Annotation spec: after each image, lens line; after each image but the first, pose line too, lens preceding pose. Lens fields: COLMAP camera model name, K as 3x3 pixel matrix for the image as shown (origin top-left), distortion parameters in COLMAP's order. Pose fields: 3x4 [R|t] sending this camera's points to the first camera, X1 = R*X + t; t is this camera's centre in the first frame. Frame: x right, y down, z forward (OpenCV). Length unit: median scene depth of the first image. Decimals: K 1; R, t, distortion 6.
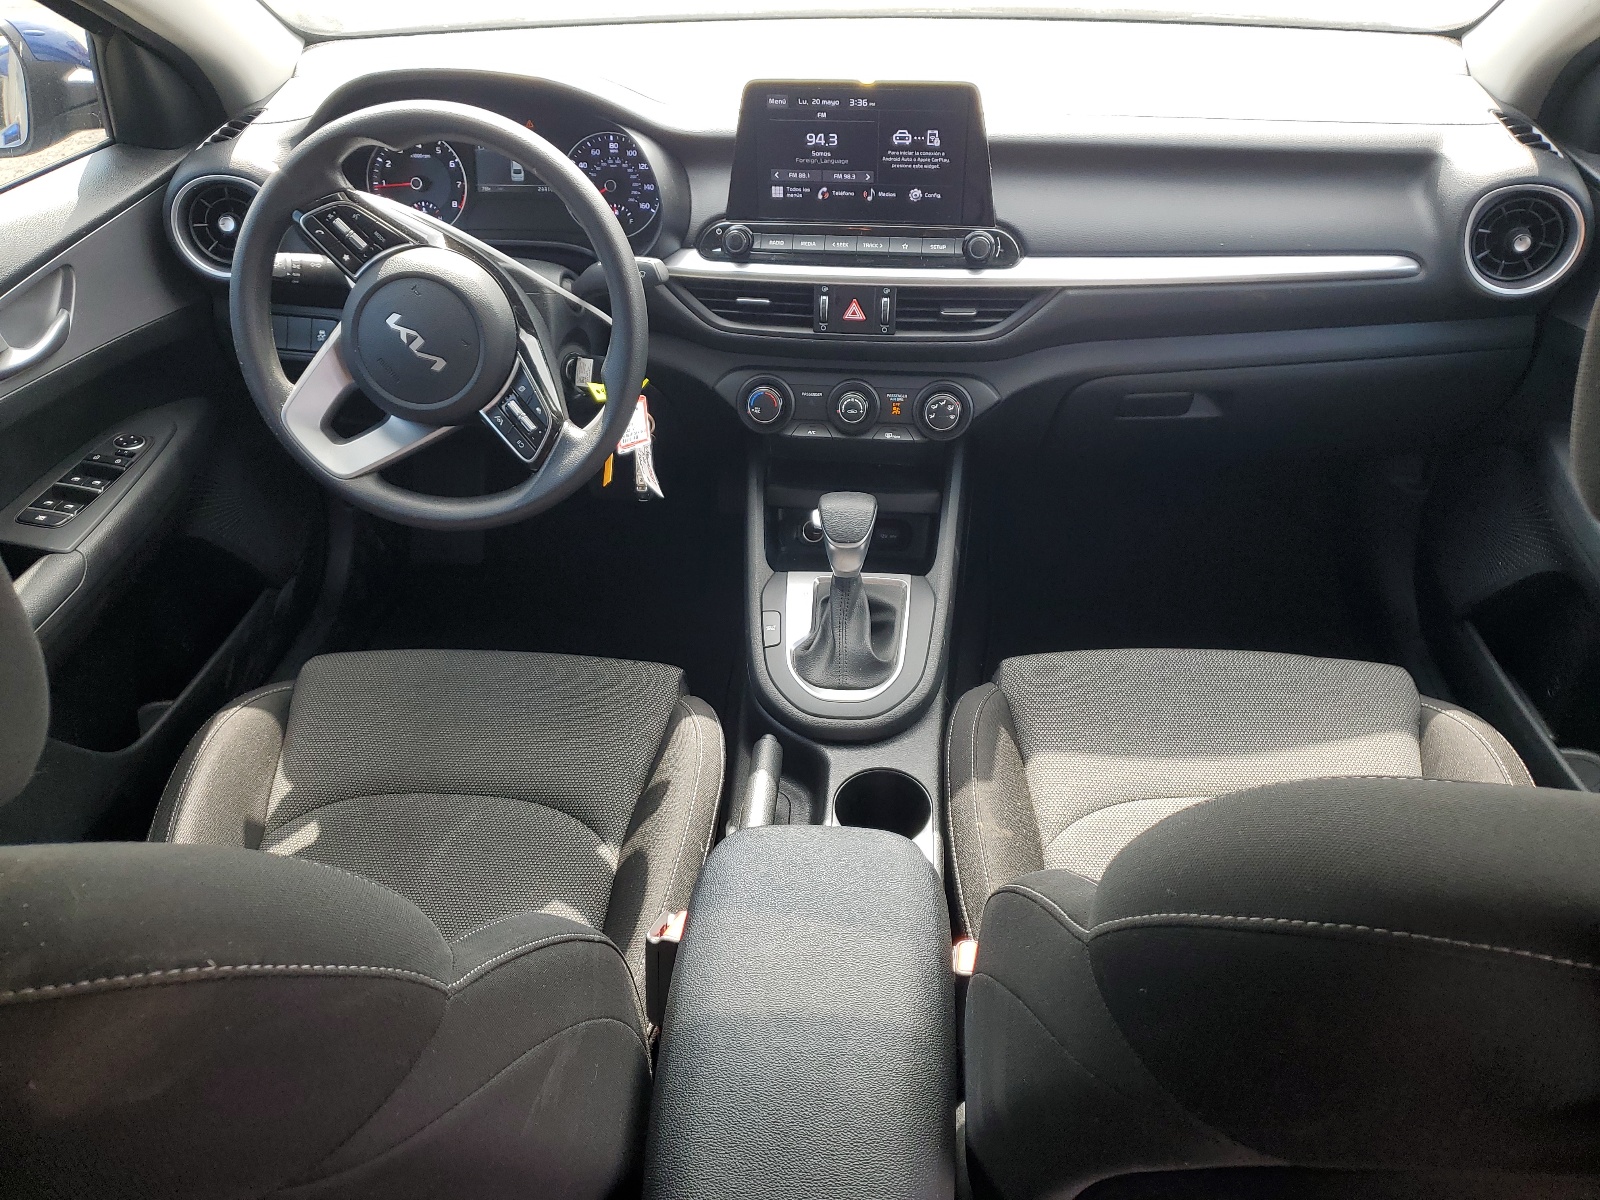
lens RADIAL K [[1205.4, 0, 799.8], [0, 1205.4, 601.5], [0, 0, 1]] dist [0.000385, -0.000053]
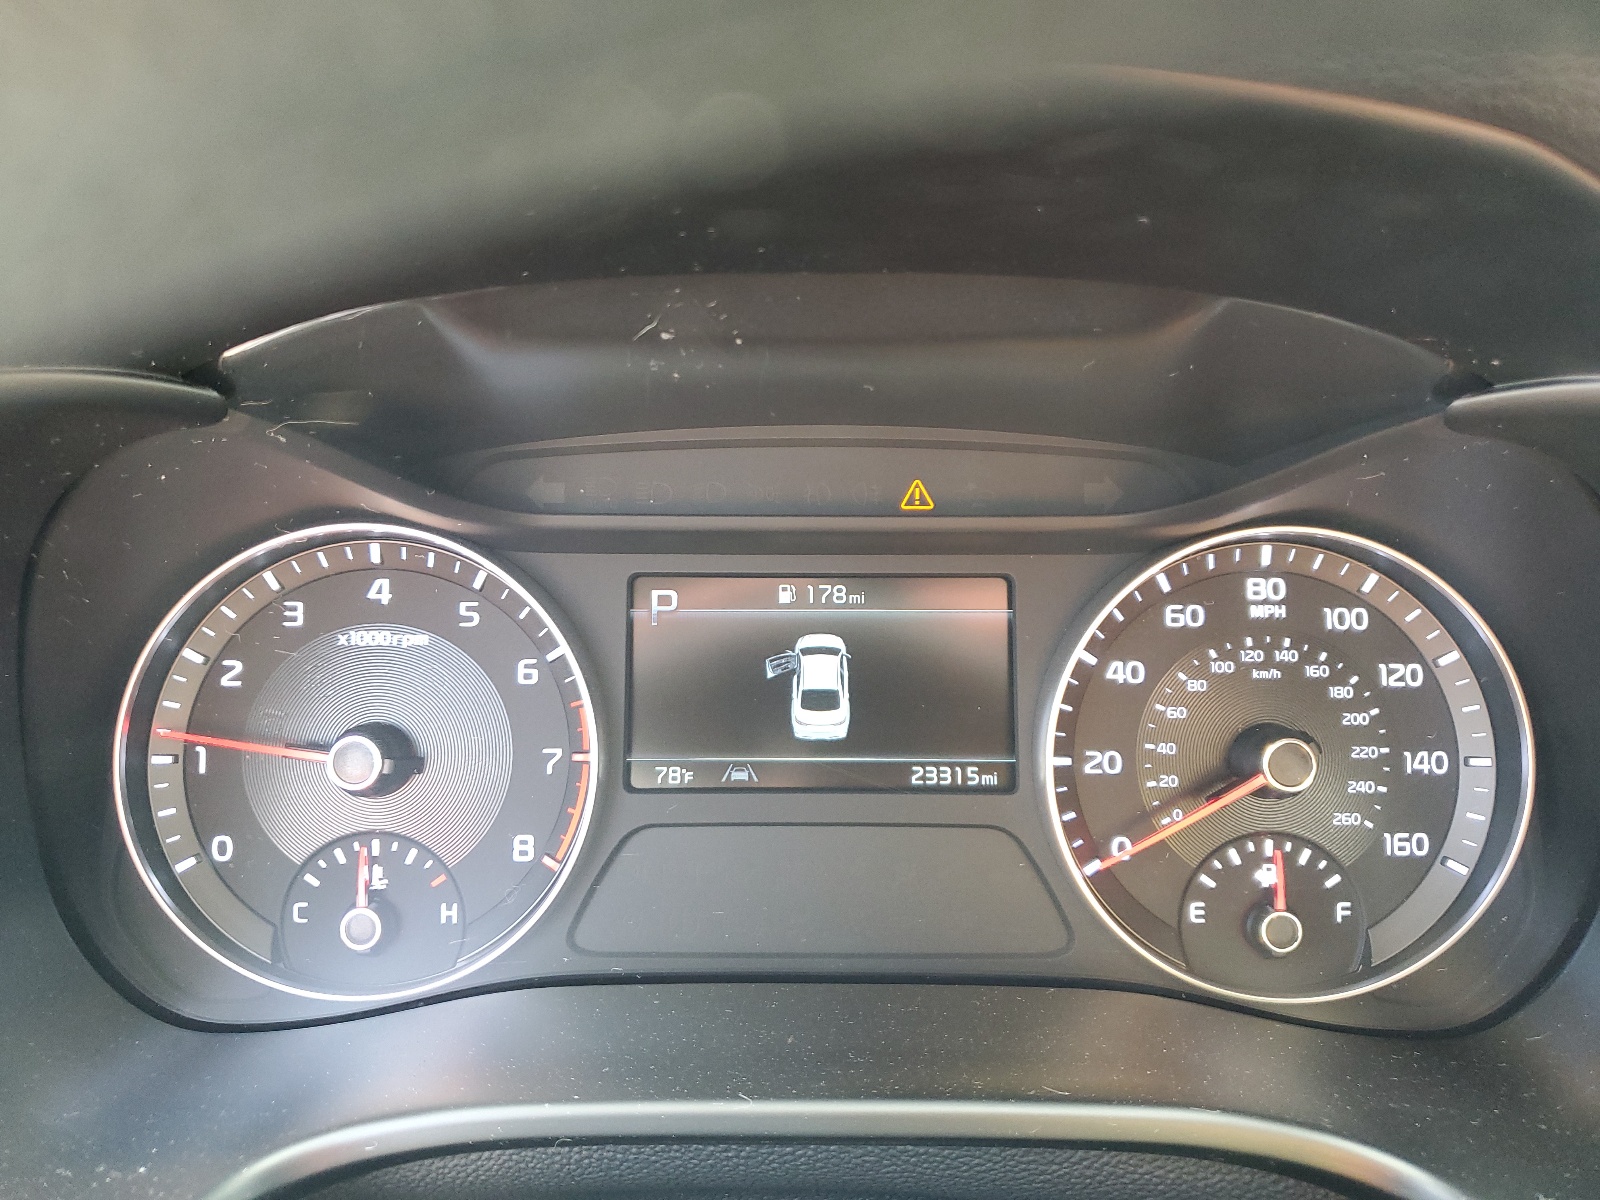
lens RADIAL K [[1205.4, 0, 801.2], [0, 1205.4, 600.2], [0, 0, 1]] dist [0.000385, -0.000053]
pose [[0.998039, -0.006488, 0.062253, -0.253117], [0.028257, 0.934196, -0.355639, -0.296322], [-0.055849, 0.356700, 0.932548, 0.789799]]
